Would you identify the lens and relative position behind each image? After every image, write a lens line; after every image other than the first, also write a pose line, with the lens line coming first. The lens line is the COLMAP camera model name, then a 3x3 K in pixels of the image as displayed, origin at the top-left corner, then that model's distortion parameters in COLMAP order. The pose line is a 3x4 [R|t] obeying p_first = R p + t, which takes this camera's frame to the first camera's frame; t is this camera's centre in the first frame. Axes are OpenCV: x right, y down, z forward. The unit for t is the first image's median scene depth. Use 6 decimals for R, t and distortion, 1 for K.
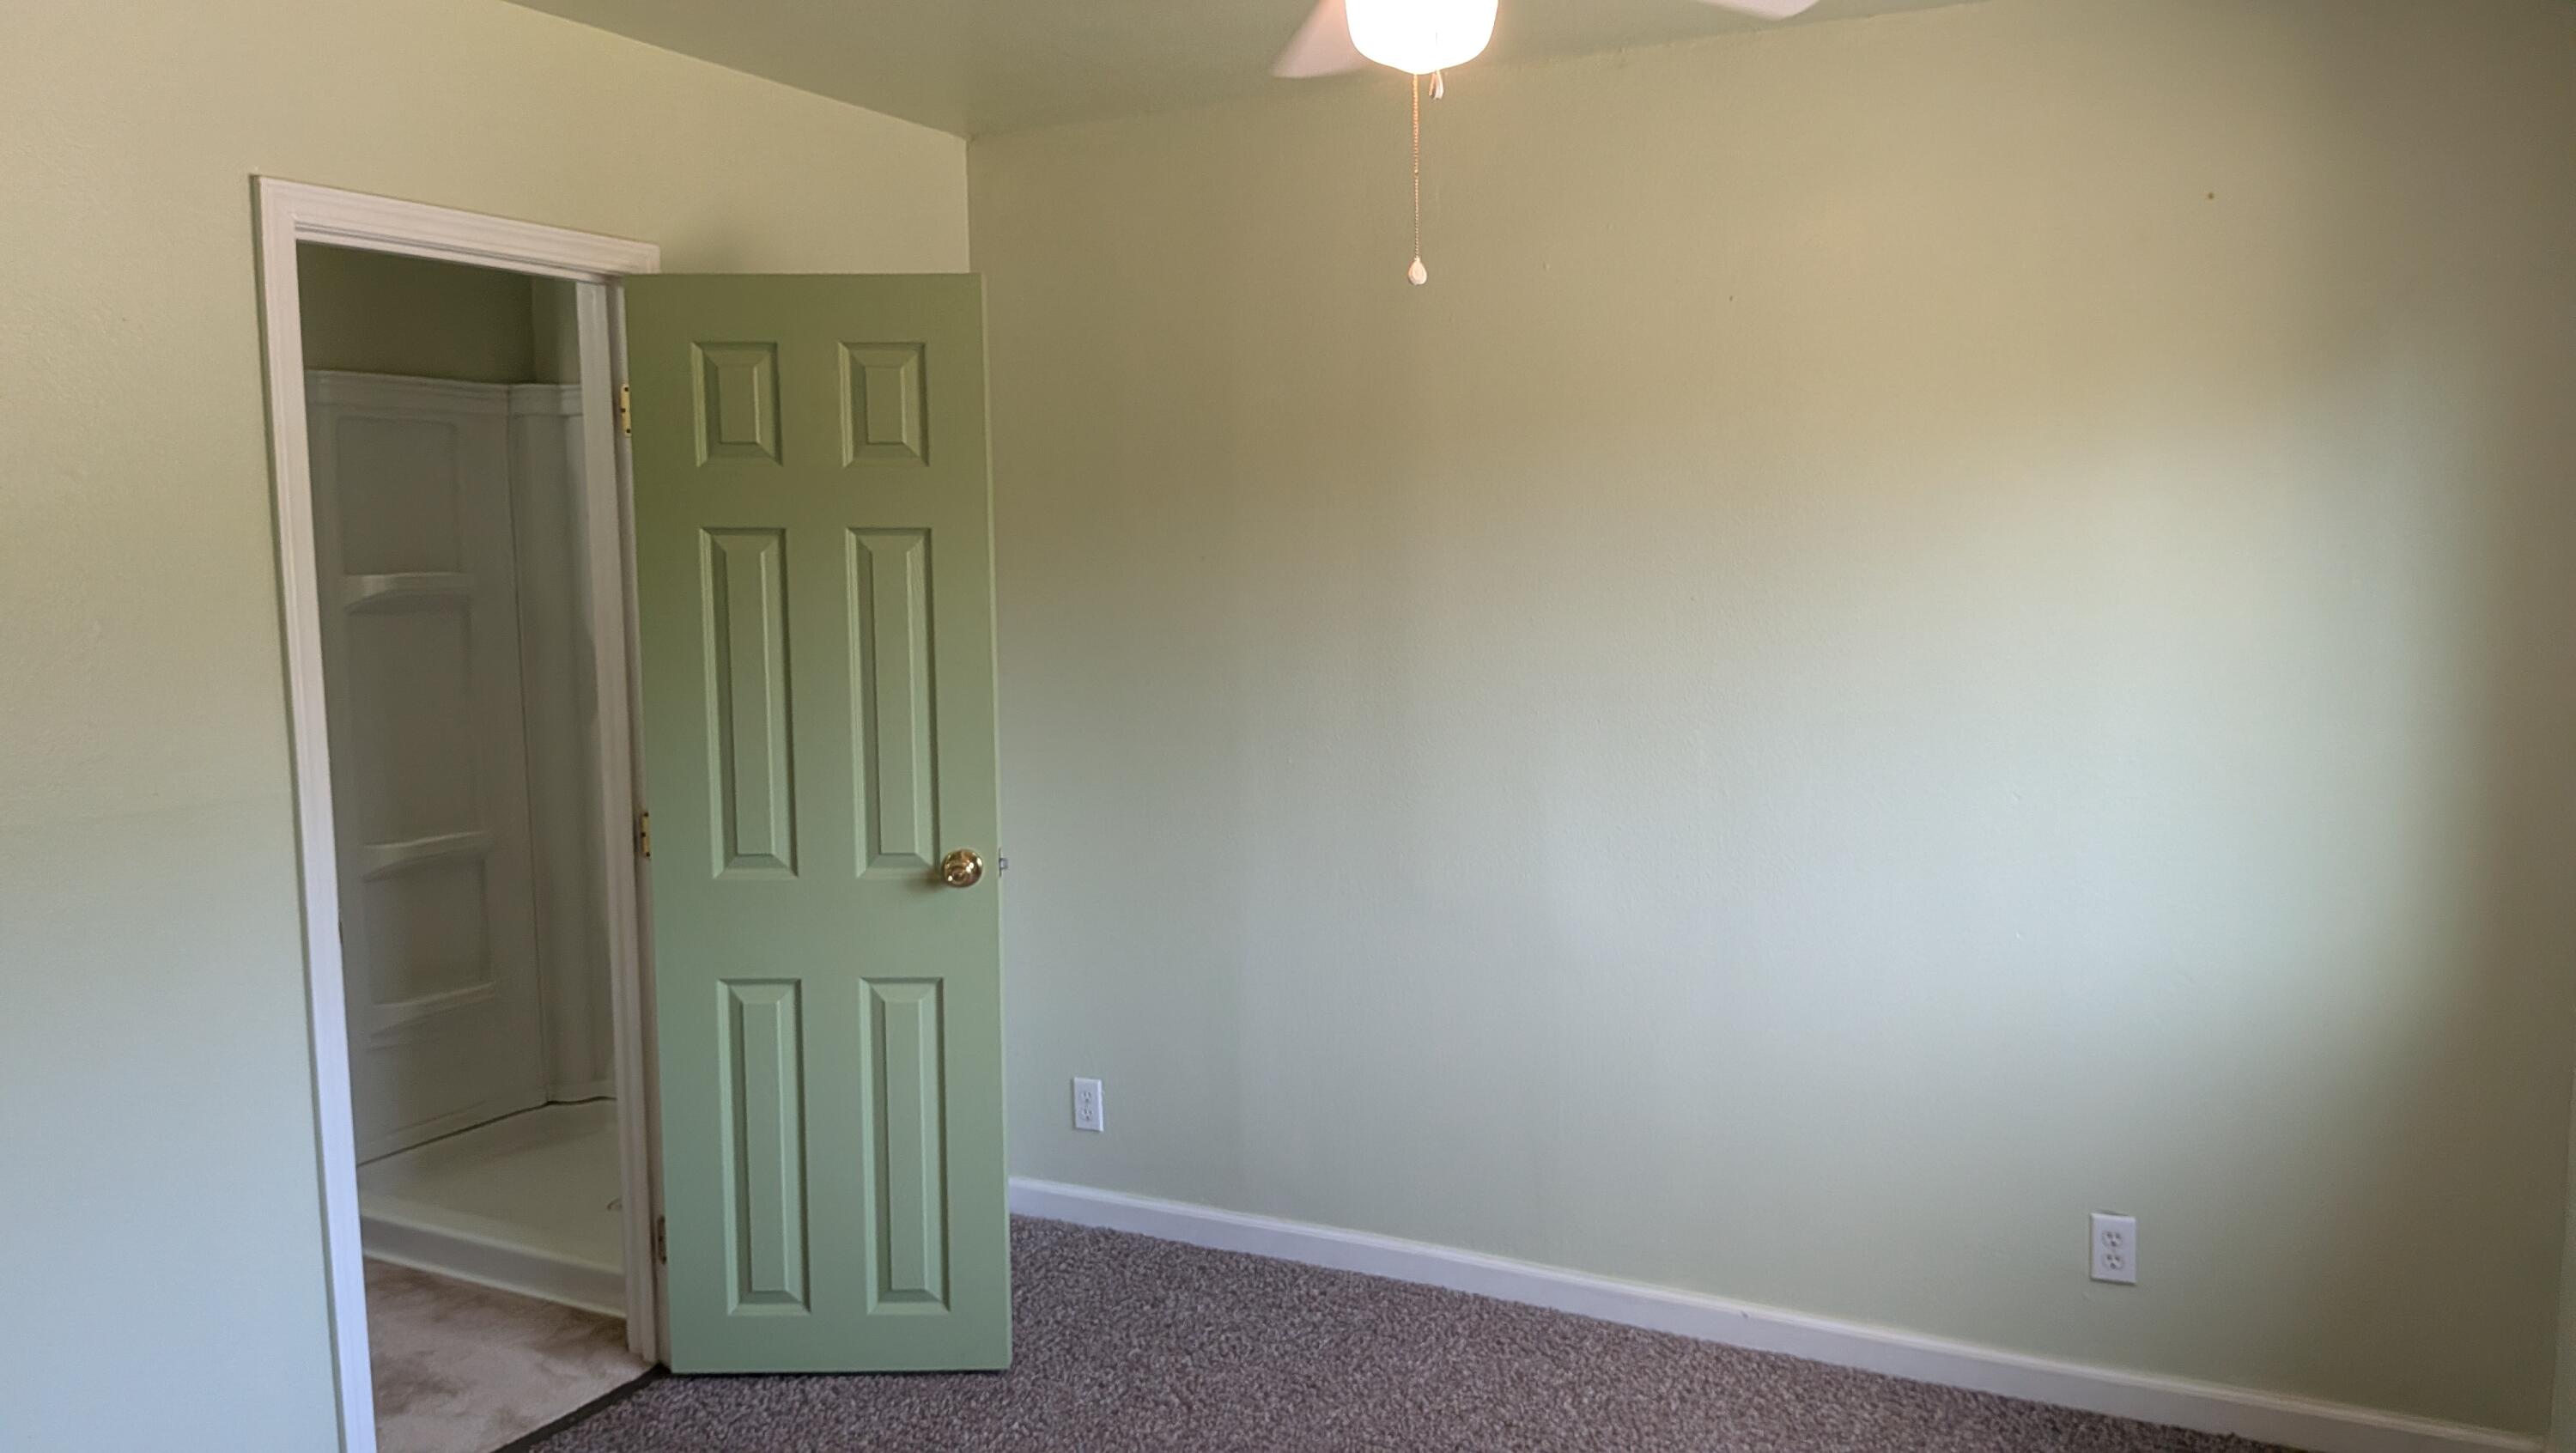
lens RADIAL K [[1893.4, 0, 1293.8], [0, 1893.4, 730.5], [0, 0, 1]] dist [0.052042, -0.100146]
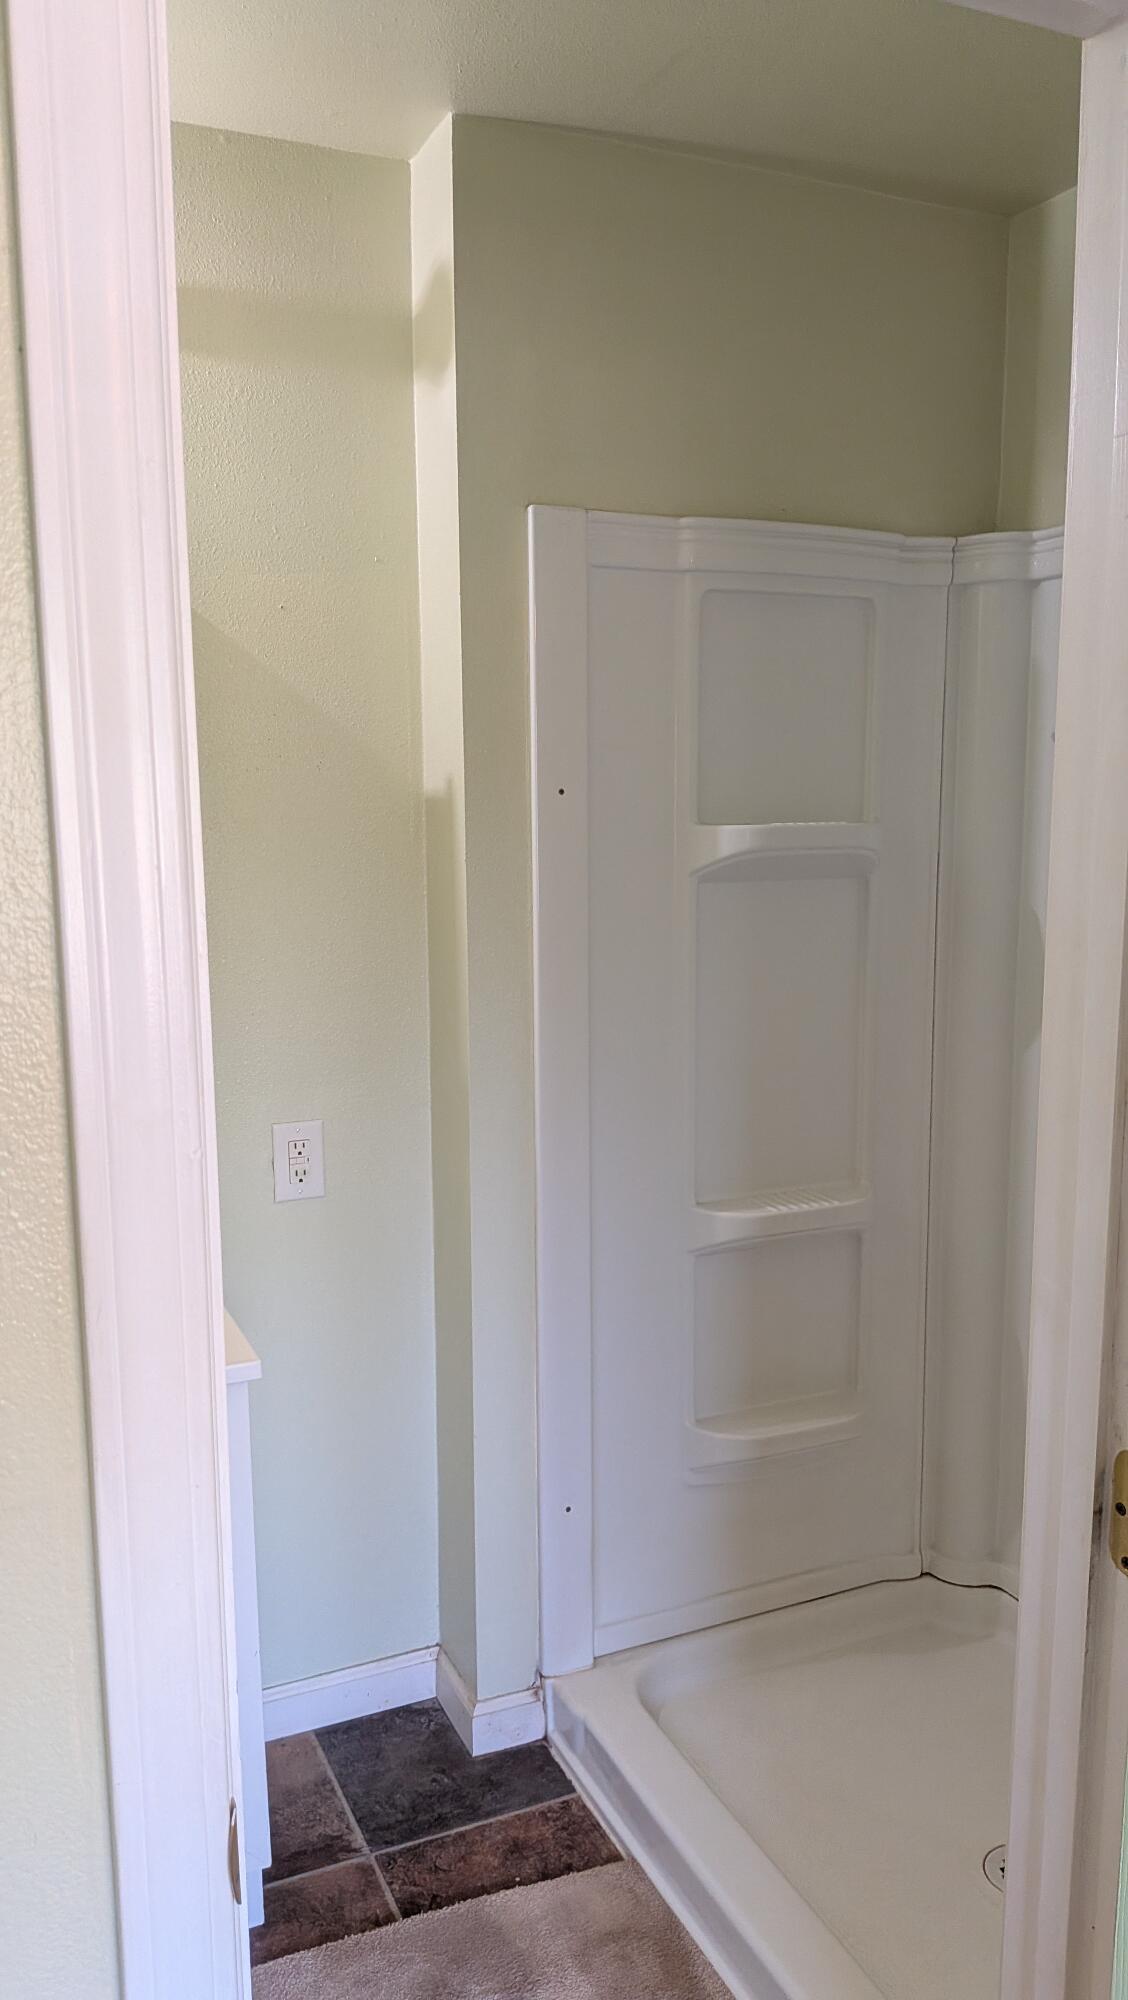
lens RADIAL K [[1469.9, 0, 567.7], [0, 1469.9, 995.4], [0, 0, 1]] dist [0.052042, -0.100146]
pose [[0.786081, 0.097535, -0.610380, -0.190968], [-0.068644, 0.995139, 0.070614, -0.050852], [0.614300, -0.013610, 0.788955, 0.515107]]
